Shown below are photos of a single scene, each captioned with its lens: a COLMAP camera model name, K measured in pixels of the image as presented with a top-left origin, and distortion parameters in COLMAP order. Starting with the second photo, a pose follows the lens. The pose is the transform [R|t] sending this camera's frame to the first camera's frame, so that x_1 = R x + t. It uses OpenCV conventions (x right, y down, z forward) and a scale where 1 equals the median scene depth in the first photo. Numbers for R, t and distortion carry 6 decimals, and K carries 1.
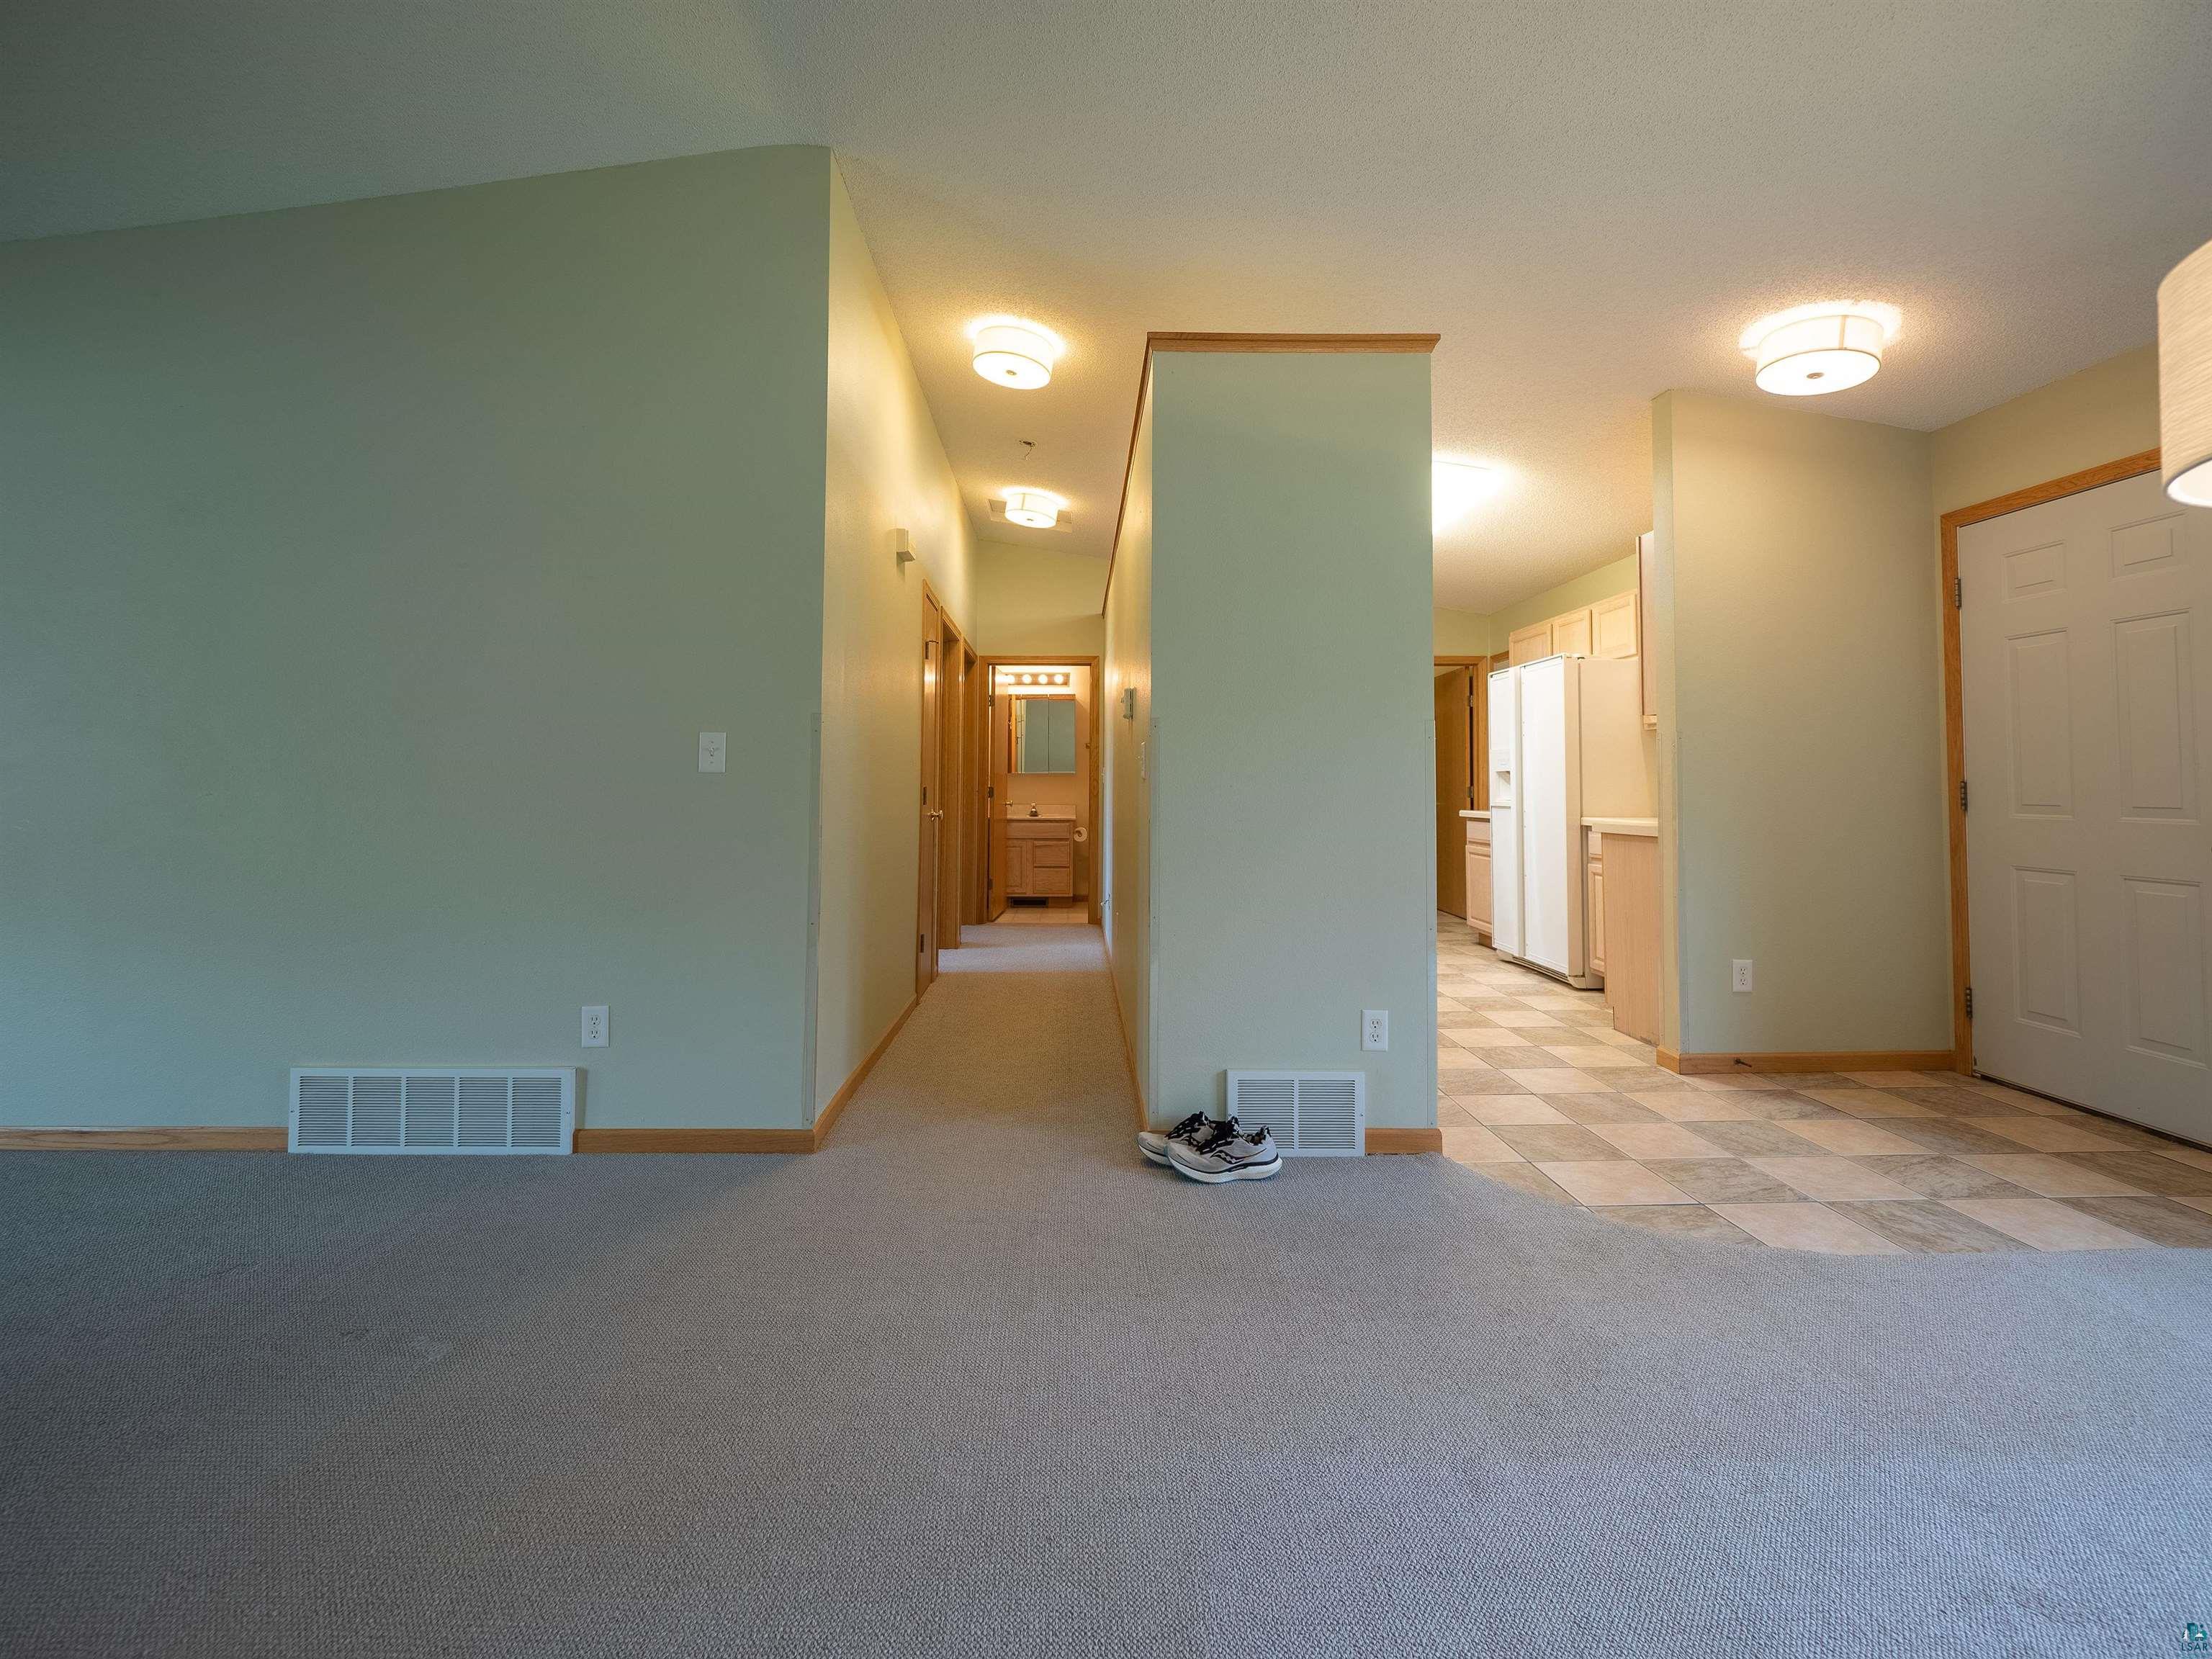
lens RADIAL K [[1041.3, 0, 1102.4], [0, 1041.3, 735.3], [0, 0, 1]] dist [-0.009987, 0.000315]
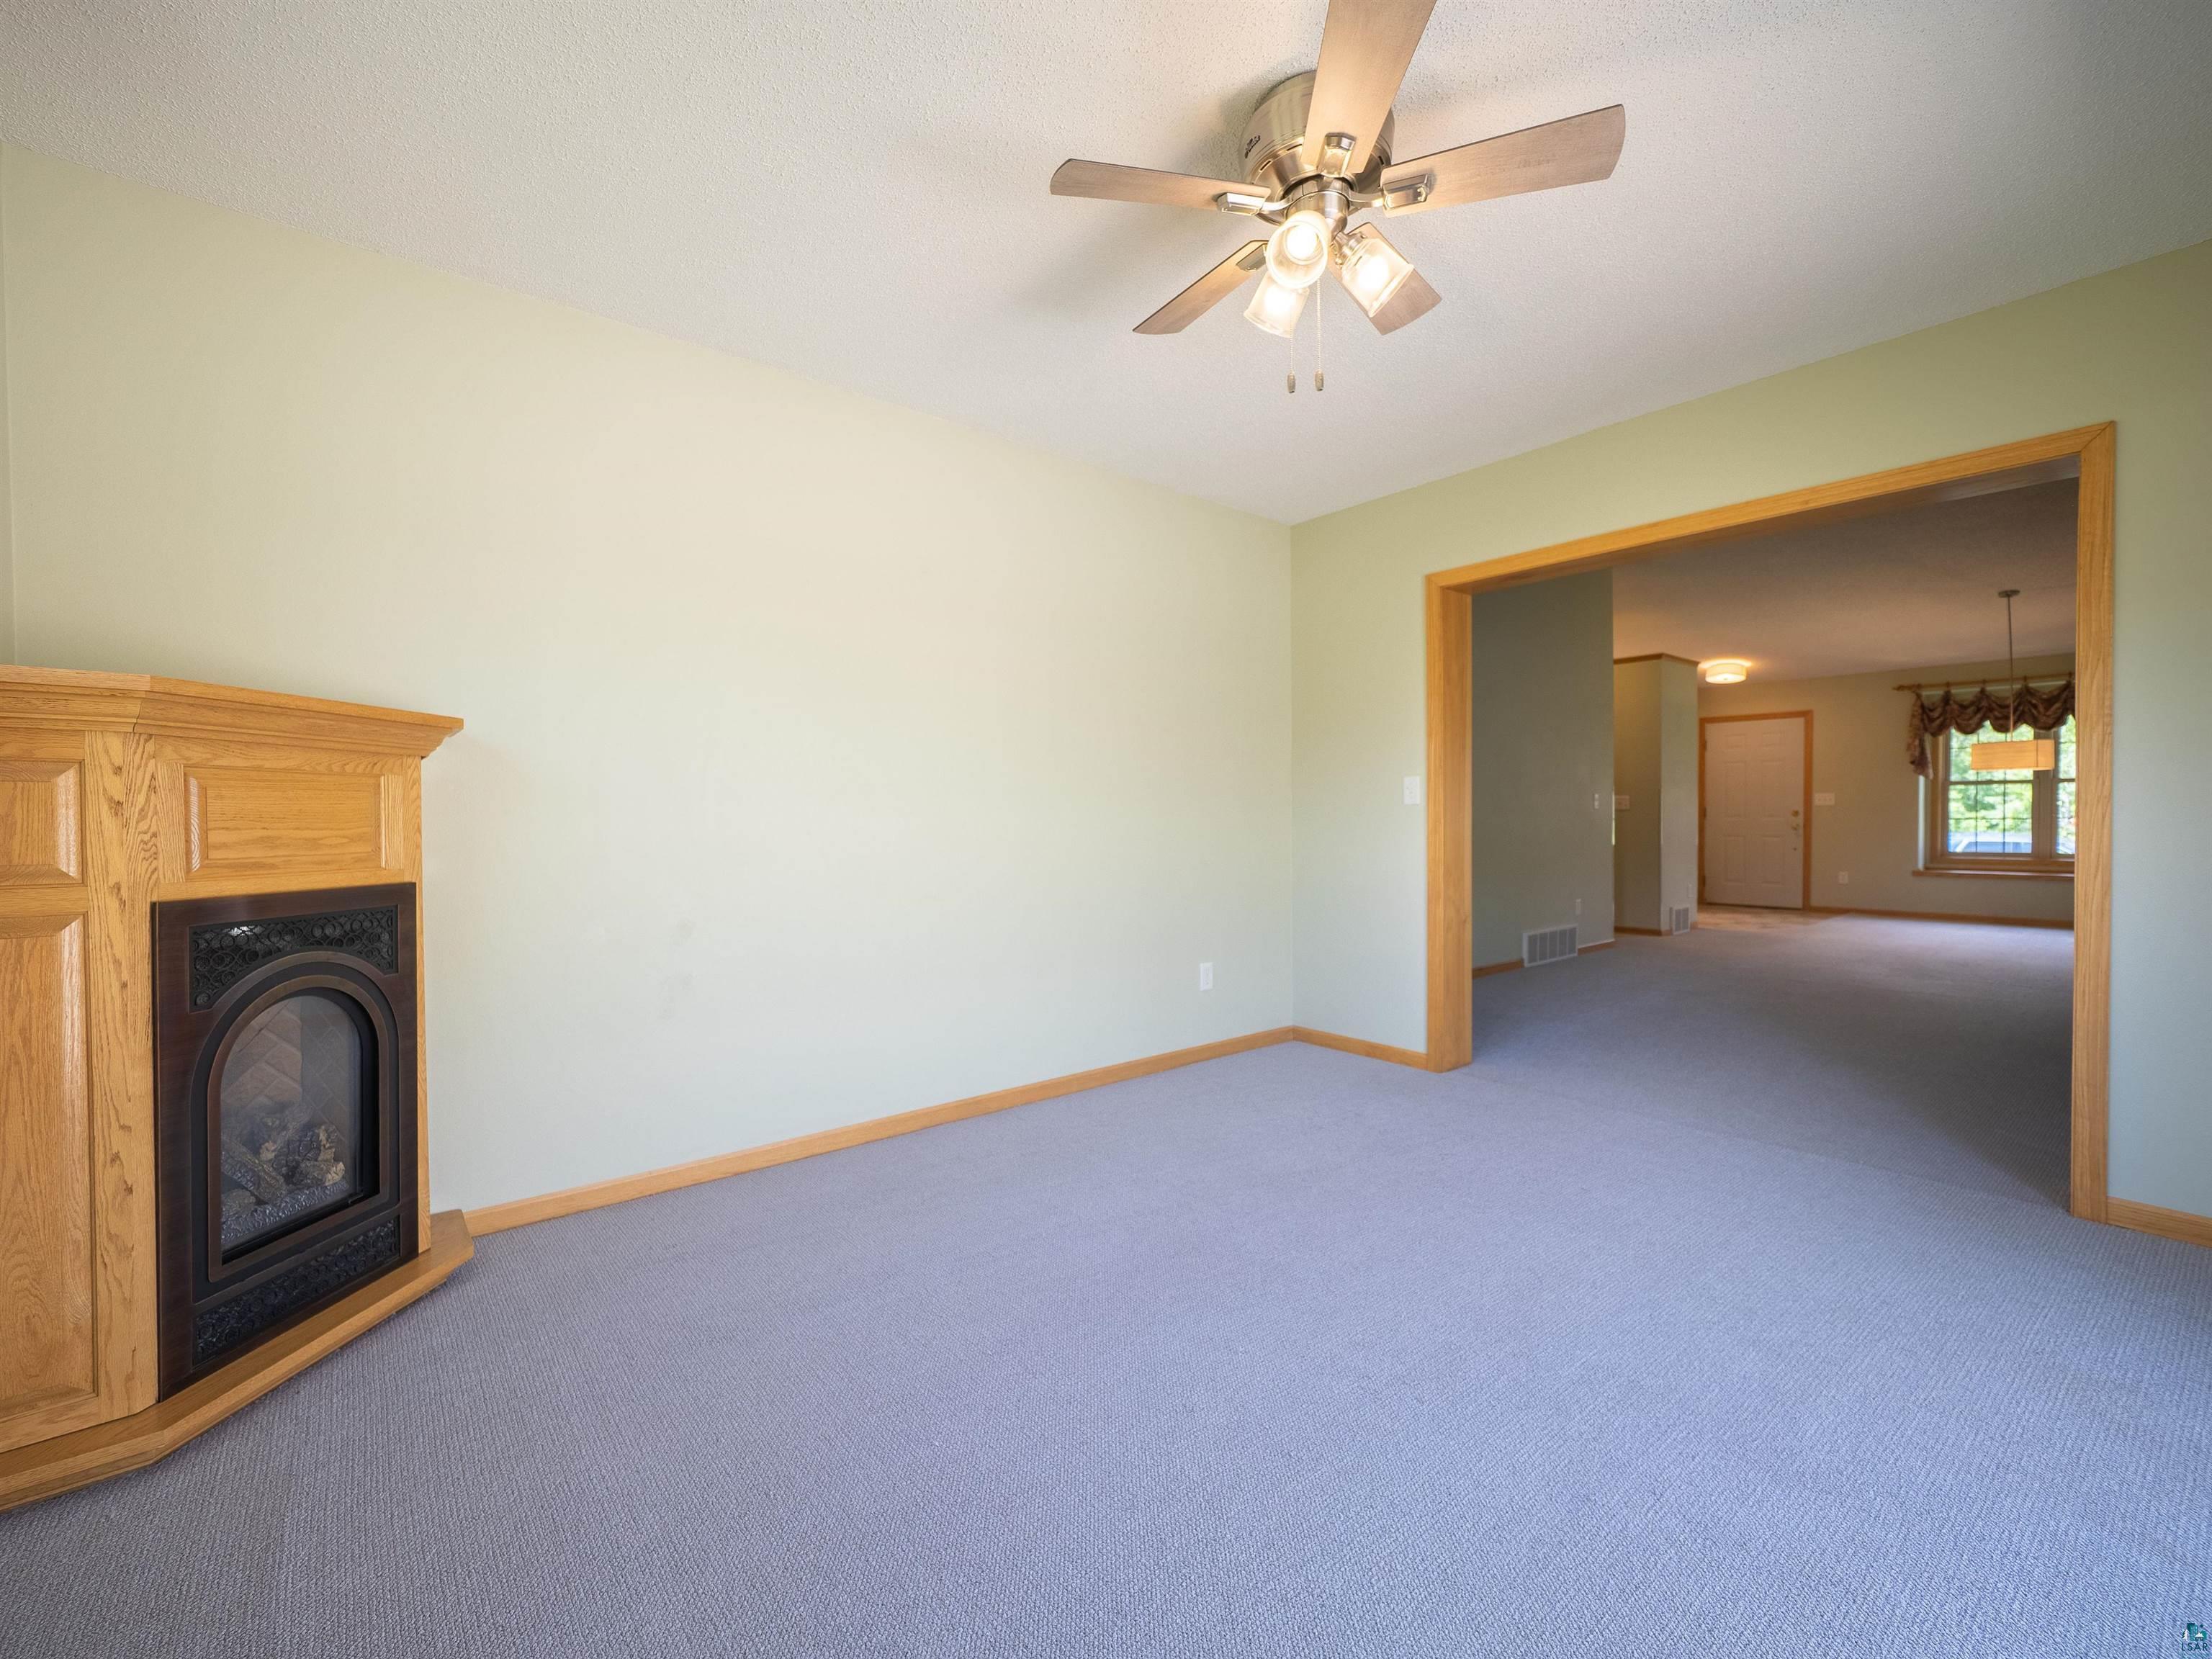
lens RADIAL K [[925.5, 0, 1088.6], [0, 925.5, 831.1], [0, 0, 1]] dist [-0.007277, -0.004960]
pose [[0.800127, -0.024399, 0.599334, -2.811884], [-0.017907, 0.997755, 0.064524, -0.037428], [-0.599563, -0.062360, 0.797894, -0.098233]]
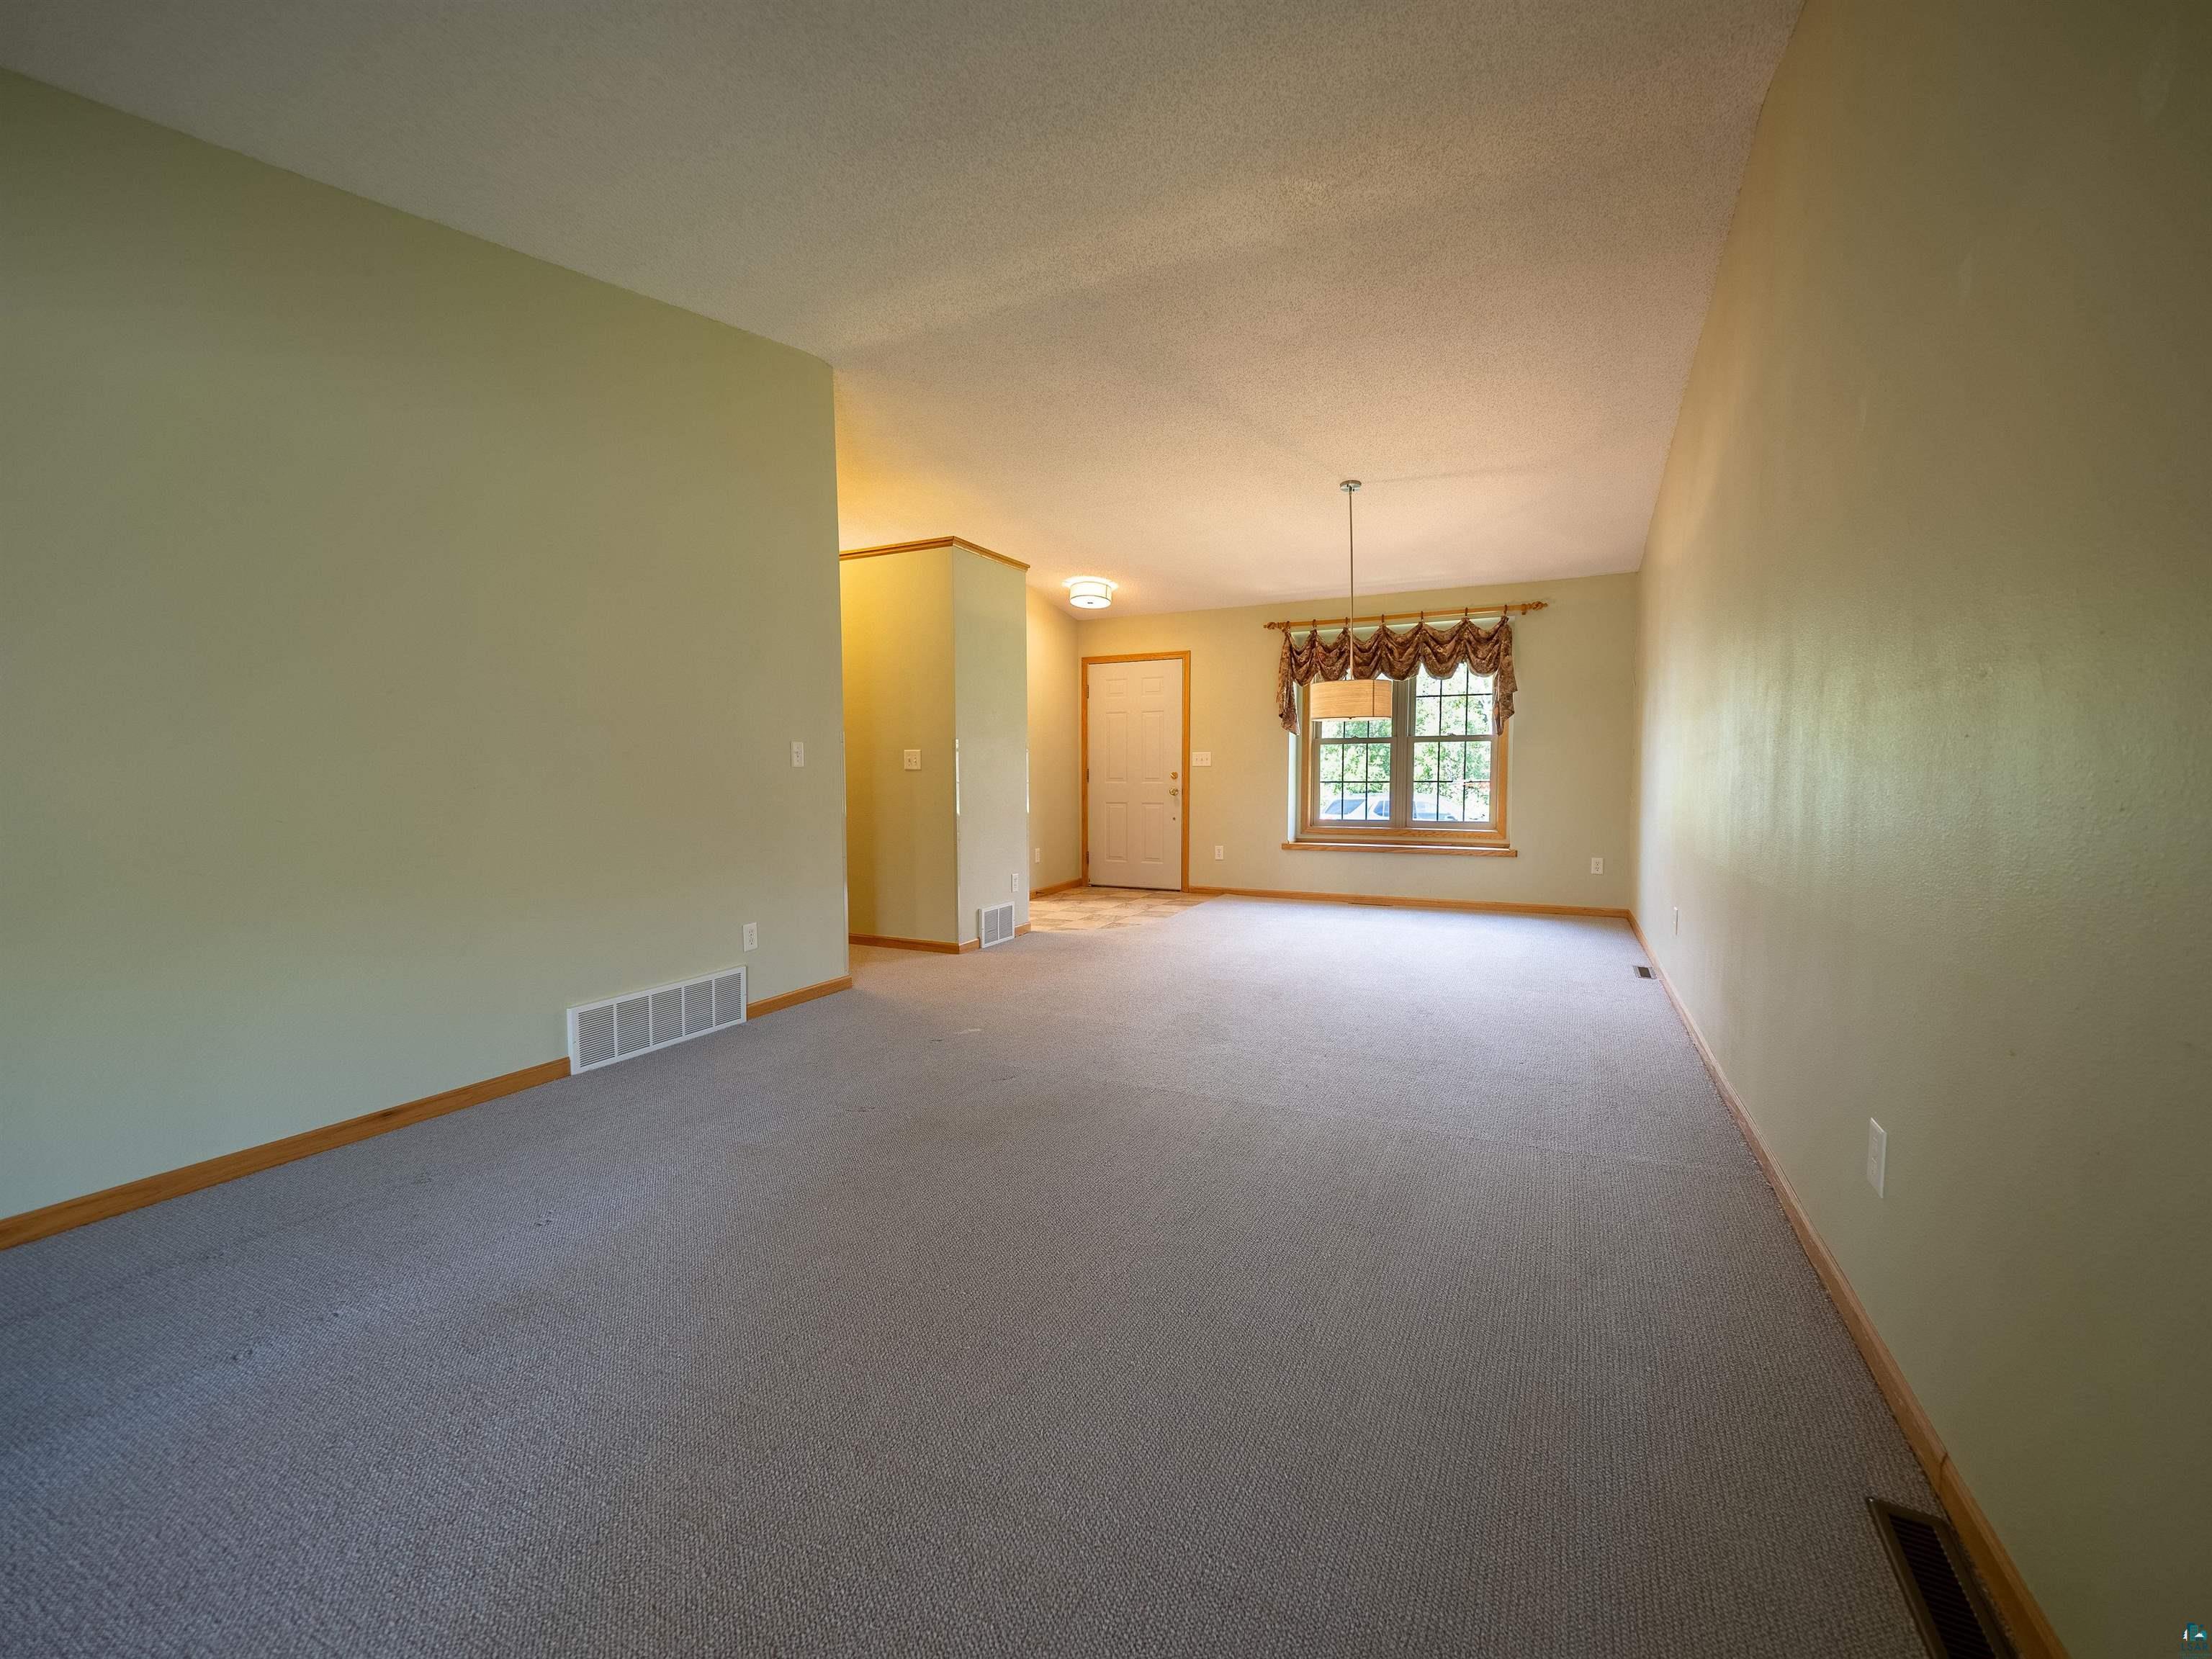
lens RADIAL K [[925.5, 0, 1088.6], [0, 925.5, 831.1], [0, 0, 1]] dist [-0.007277, -0.004960]
pose [[0.465951, -0.063660, 0.882517, -1.409751], [-0.038458, 0.995009, 0.092080, -0.013941], [-0.883974, -0.076844, 0.461177, -0.038487]]
